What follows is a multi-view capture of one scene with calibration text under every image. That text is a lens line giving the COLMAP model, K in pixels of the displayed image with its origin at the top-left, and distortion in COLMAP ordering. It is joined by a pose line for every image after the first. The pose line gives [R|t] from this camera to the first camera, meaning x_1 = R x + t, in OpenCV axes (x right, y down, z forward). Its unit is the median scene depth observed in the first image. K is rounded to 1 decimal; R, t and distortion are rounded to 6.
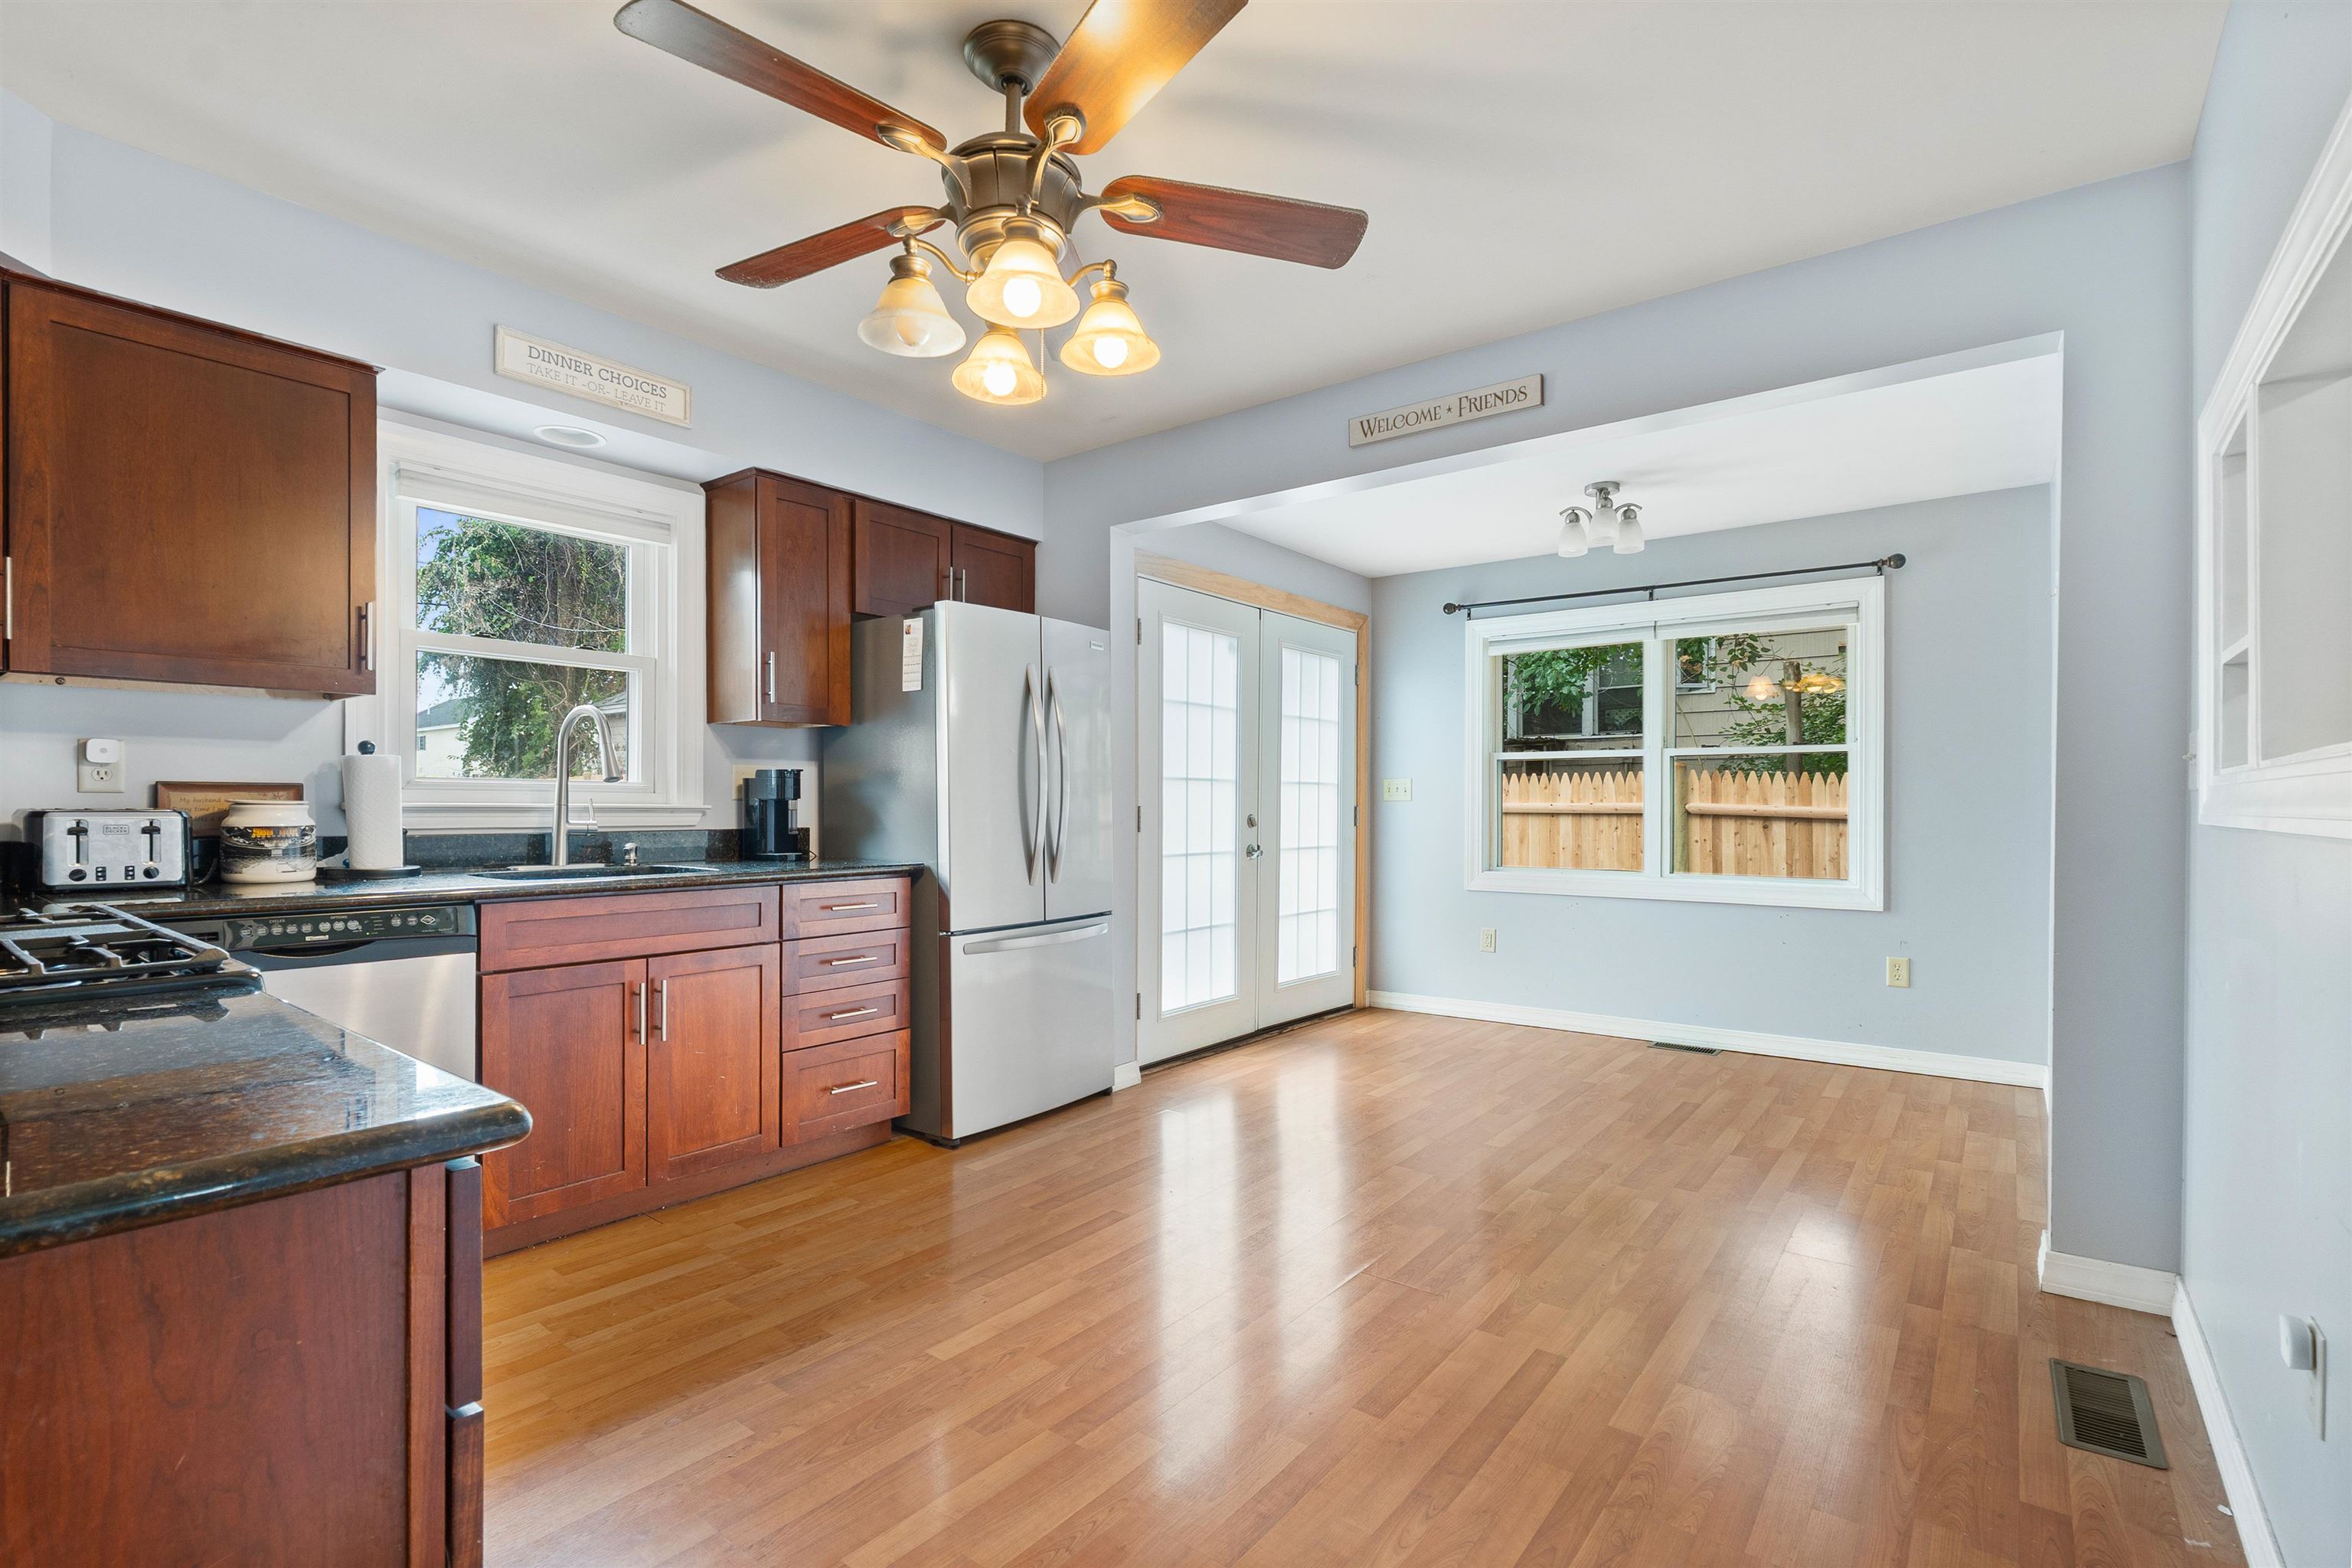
lens RADIAL K [[1072.9, 0, 1178.2], [0, 1072.9, 814.0], [0, 0, 1]] dist [-0.009225, -0.000591]
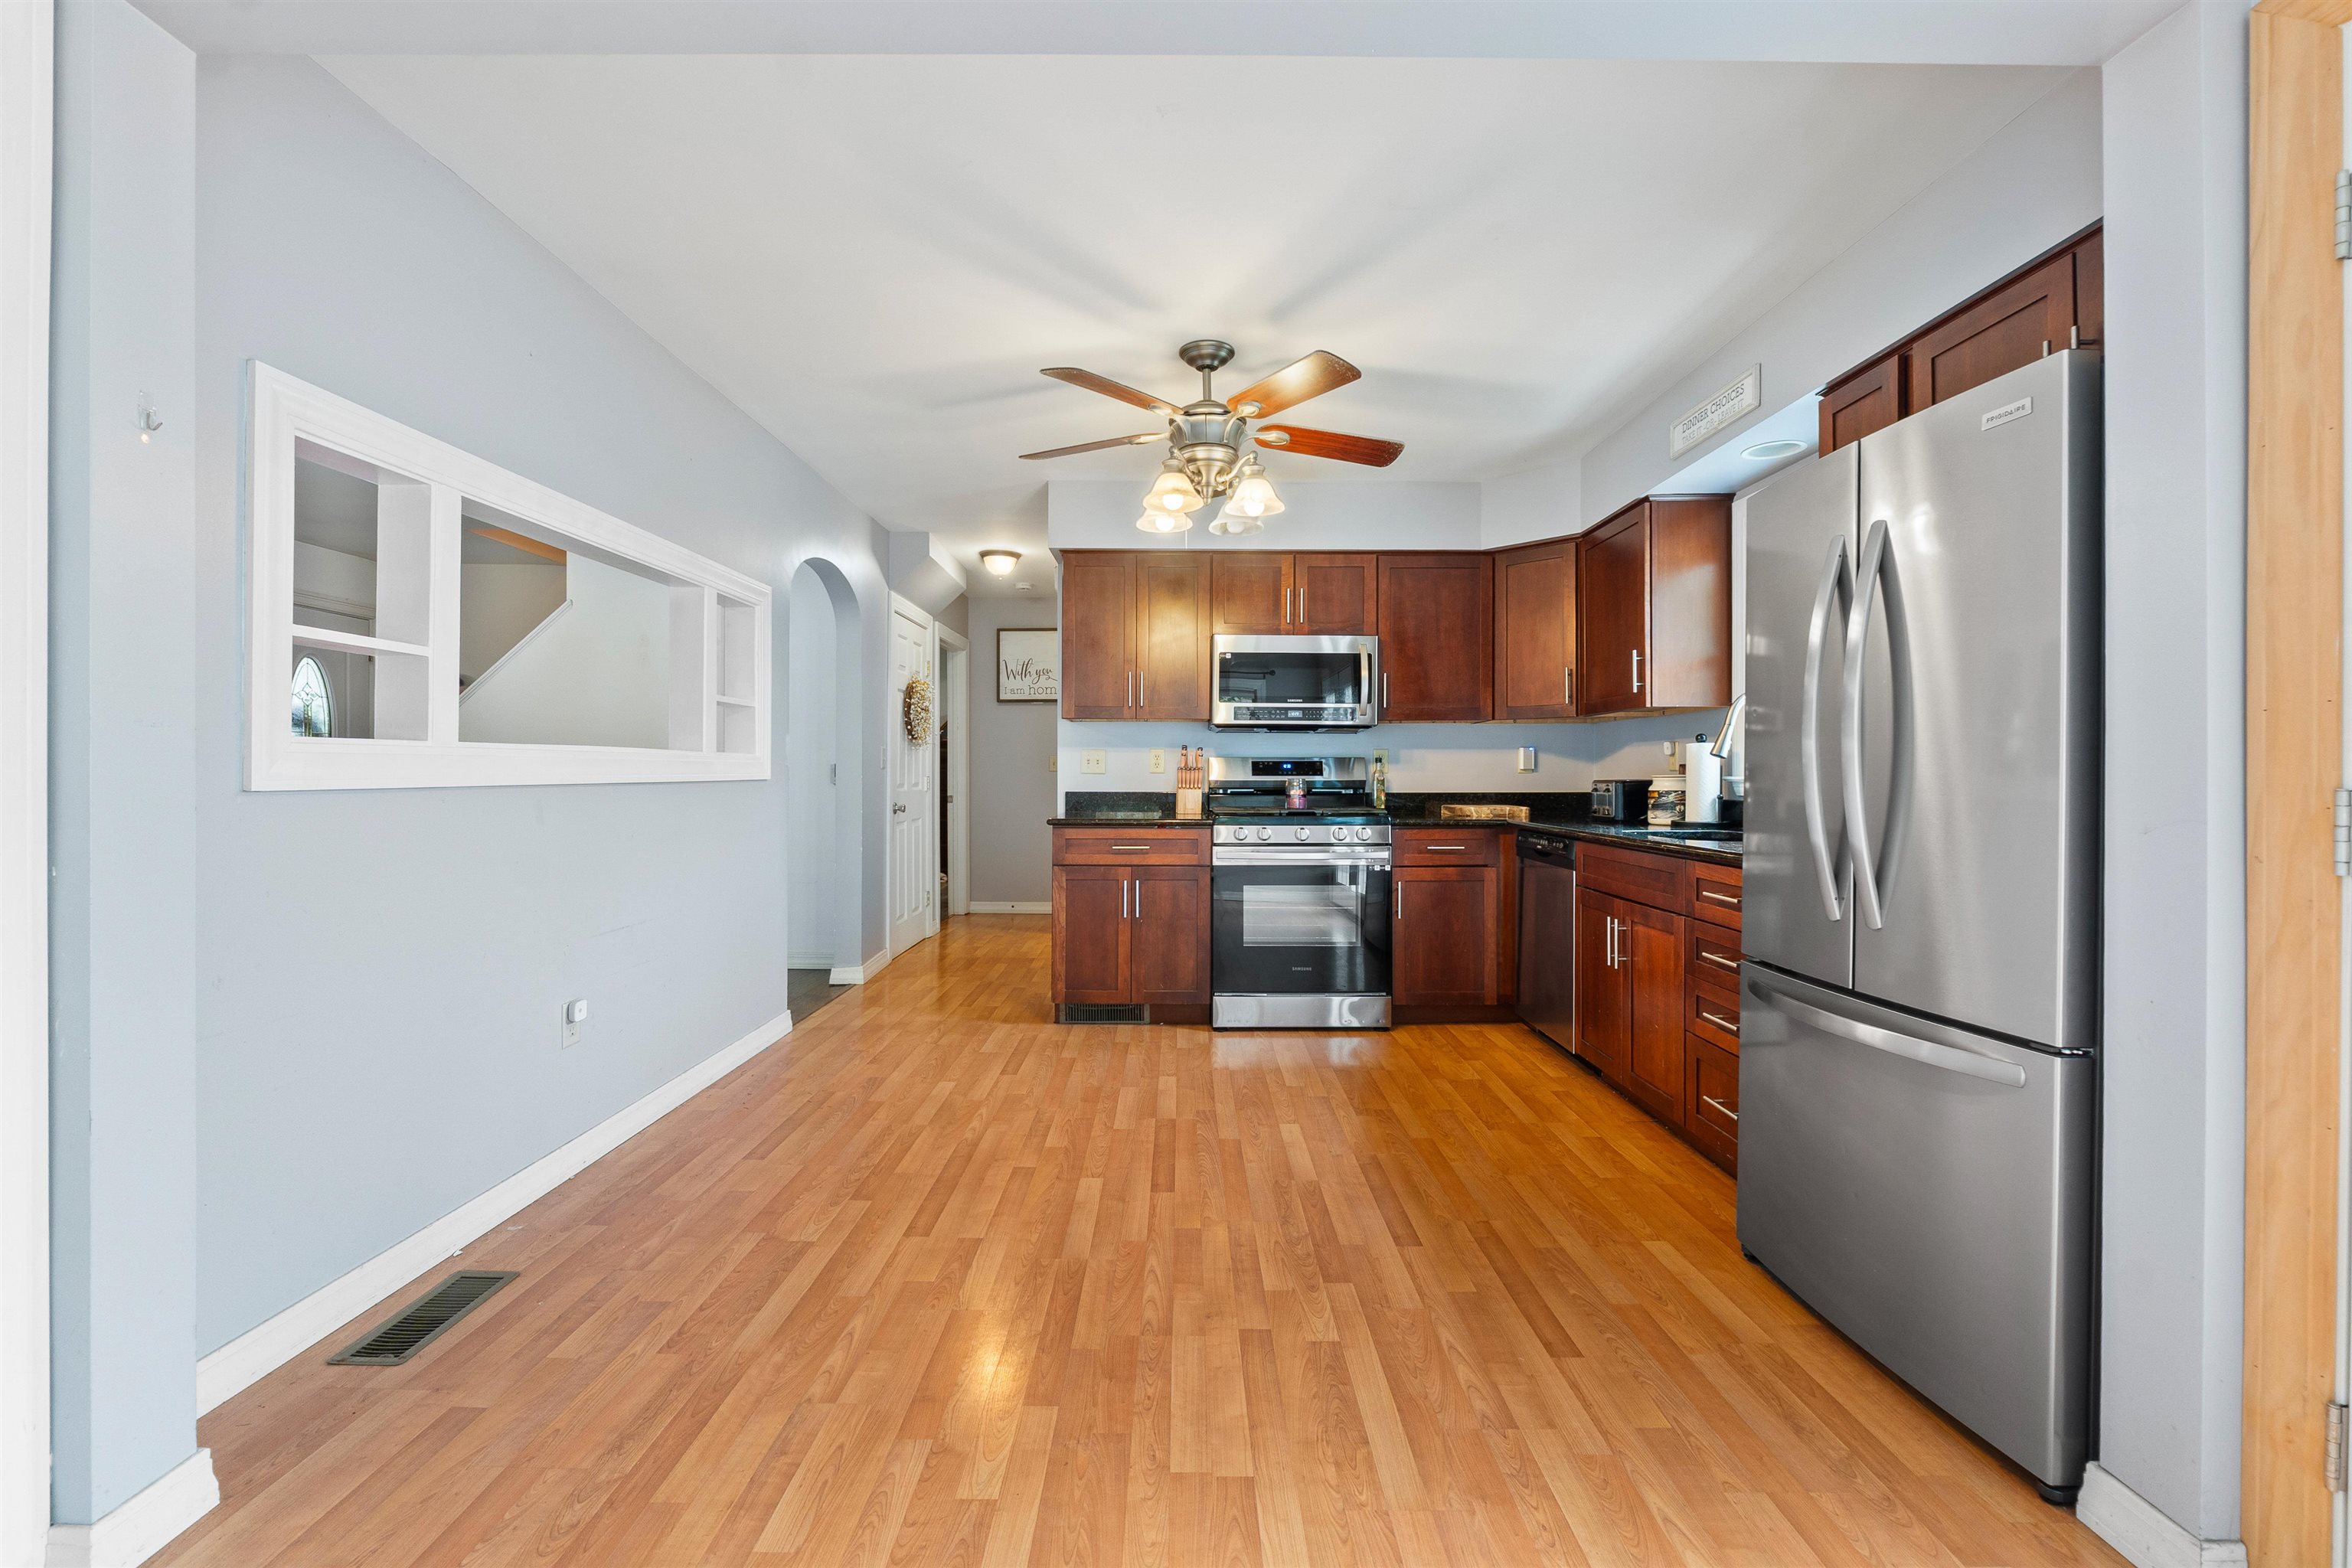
lens RADIAL K [[978.8, 0, 1174.4], [0, 978.8, 774.8], [0, 0, 1]] dist [-0.009265, 0.000181]
pose [[-0.794168, -0.003966, -0.607685, 0.563586], [-0.010767, 0.999914, 0.007544, -0.013208], [0.607602, 0.012534, -0.794142, 1.462678]]
